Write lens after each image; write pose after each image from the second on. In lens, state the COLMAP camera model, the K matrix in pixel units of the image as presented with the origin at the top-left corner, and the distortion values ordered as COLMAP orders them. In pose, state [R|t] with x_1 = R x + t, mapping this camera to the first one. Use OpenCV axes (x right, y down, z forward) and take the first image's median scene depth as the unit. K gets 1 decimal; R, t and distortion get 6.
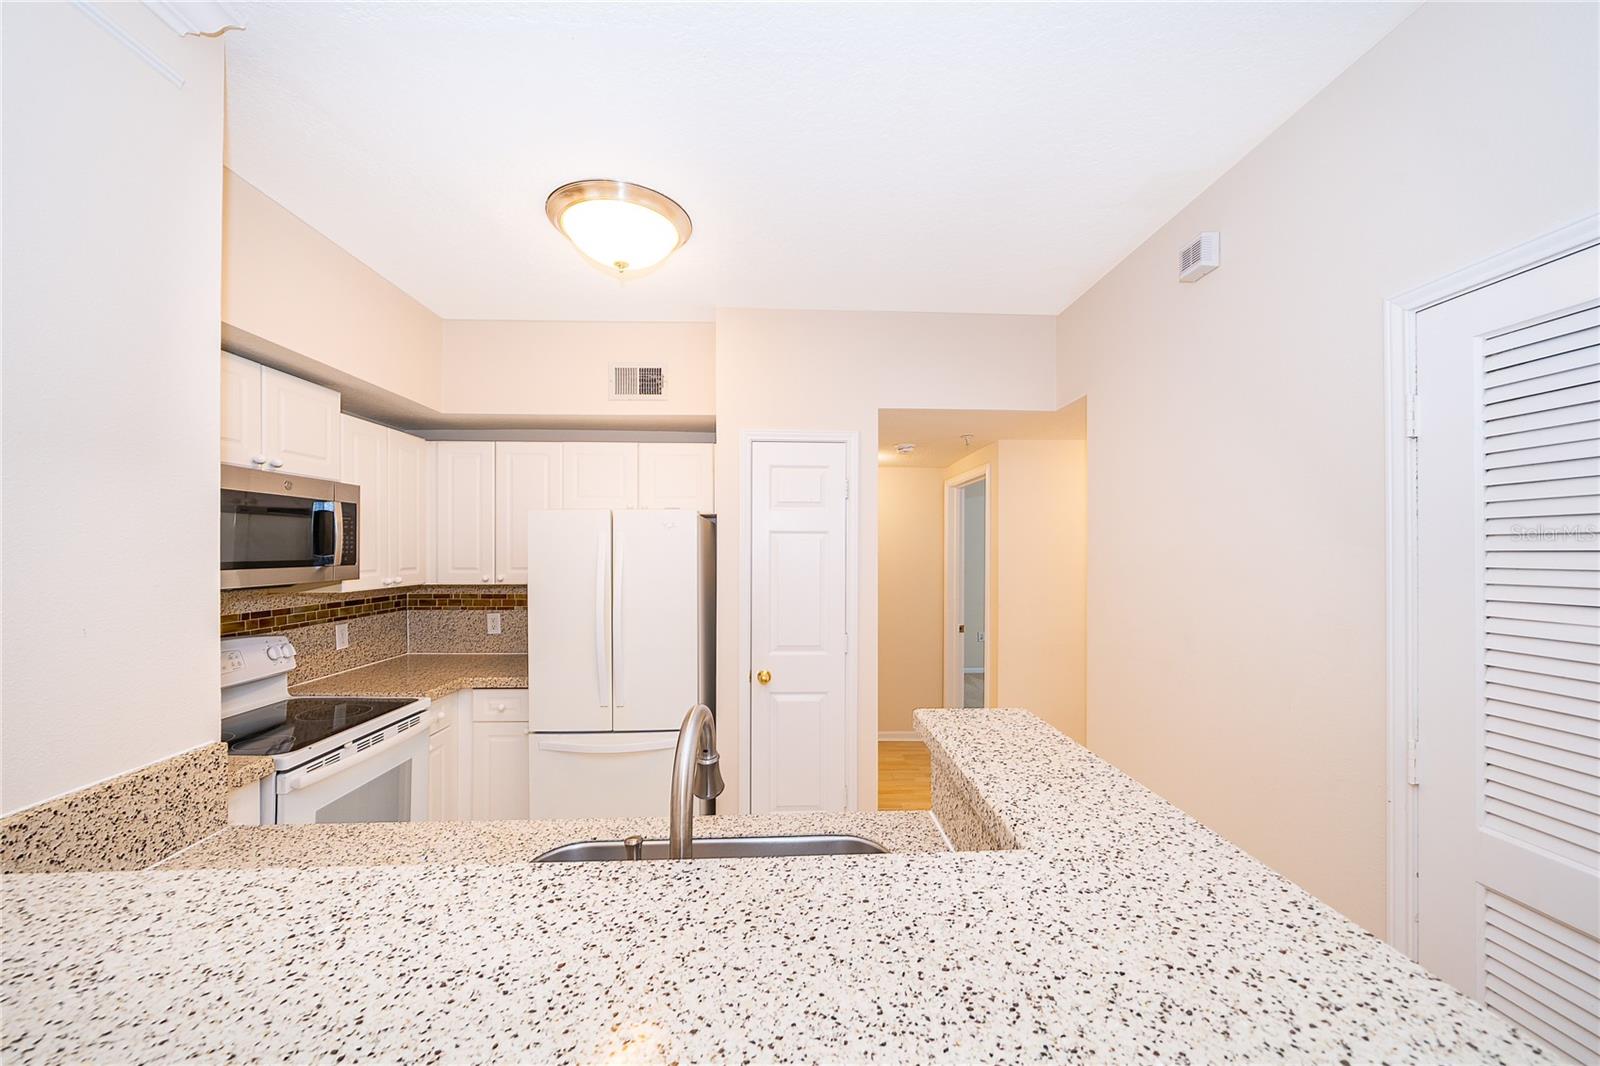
lens RADIAL K [[596.0, 0, 799.5], [0, 596.0, 550.6], [0, 0, 1]] dist [0.000088, 0.000055]
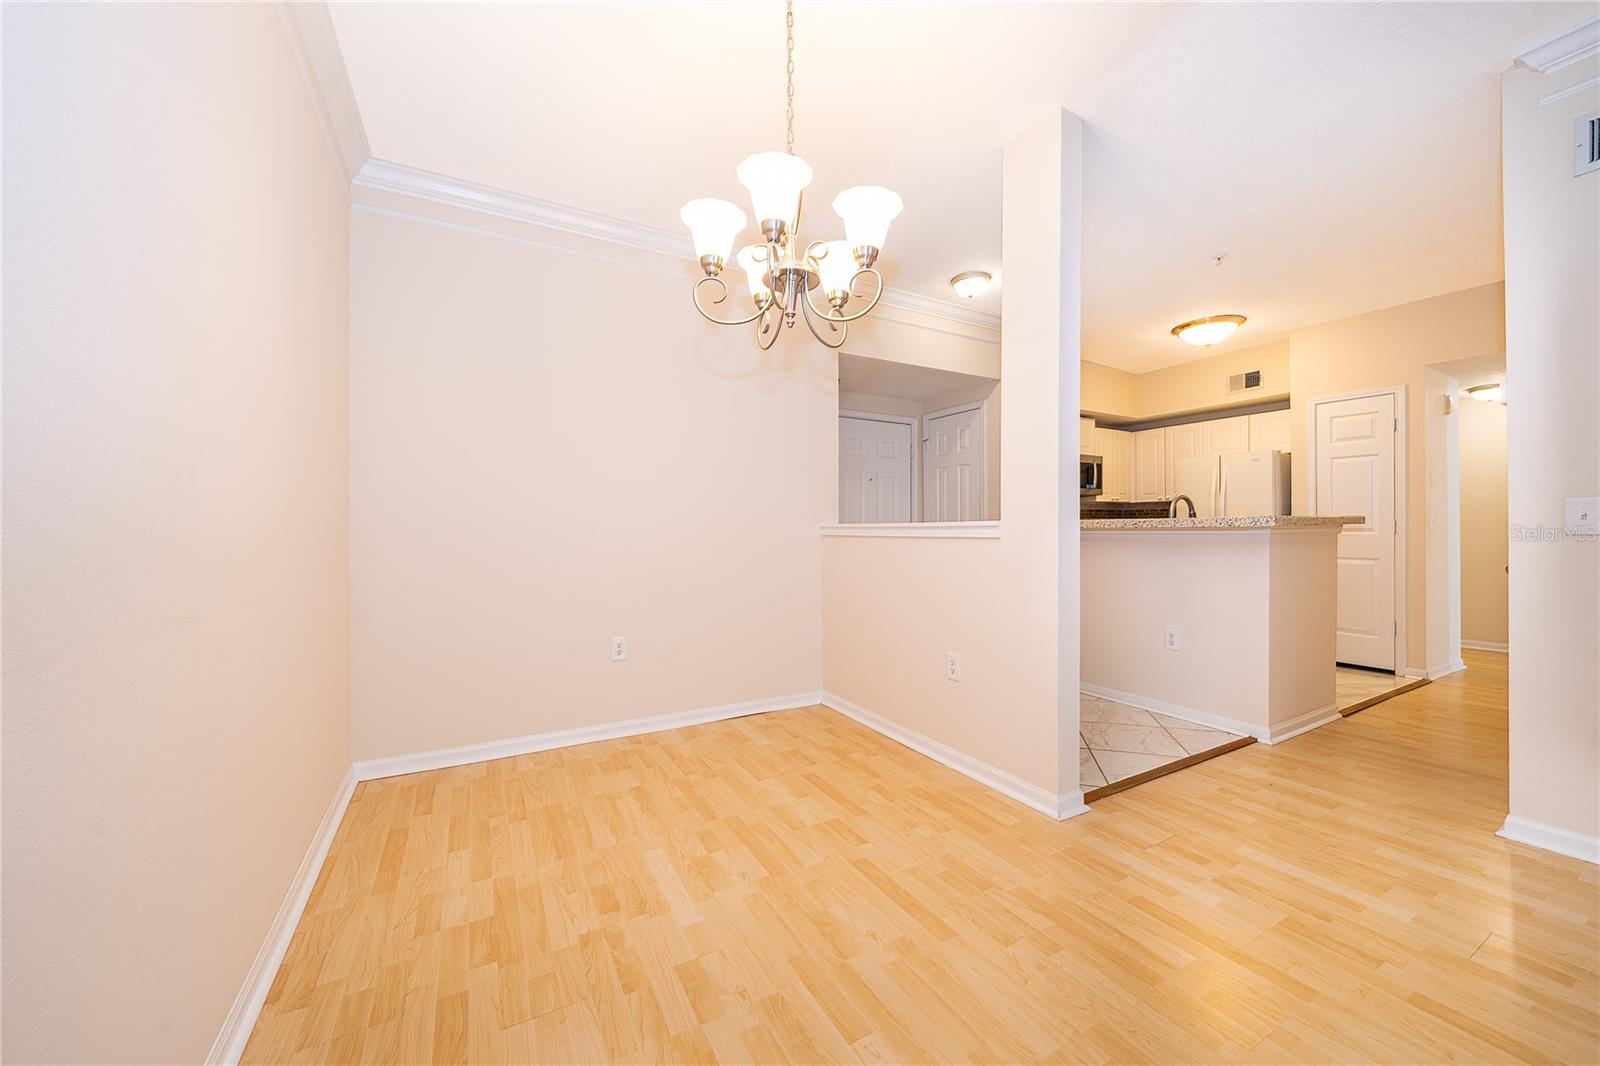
lens RADIAL K [[594.6, 0, 796.6], [0, 594.6, 523.5], [0, 0, 1]] dist [0.000495, -0.000102]
pose [[0.453467, -0.012488, -0.891185, 0.789021], [0.003243, 0.999918, -0.012362, 0.176209], [0.891267, 0.002716, 0.453471, -1.119555]]
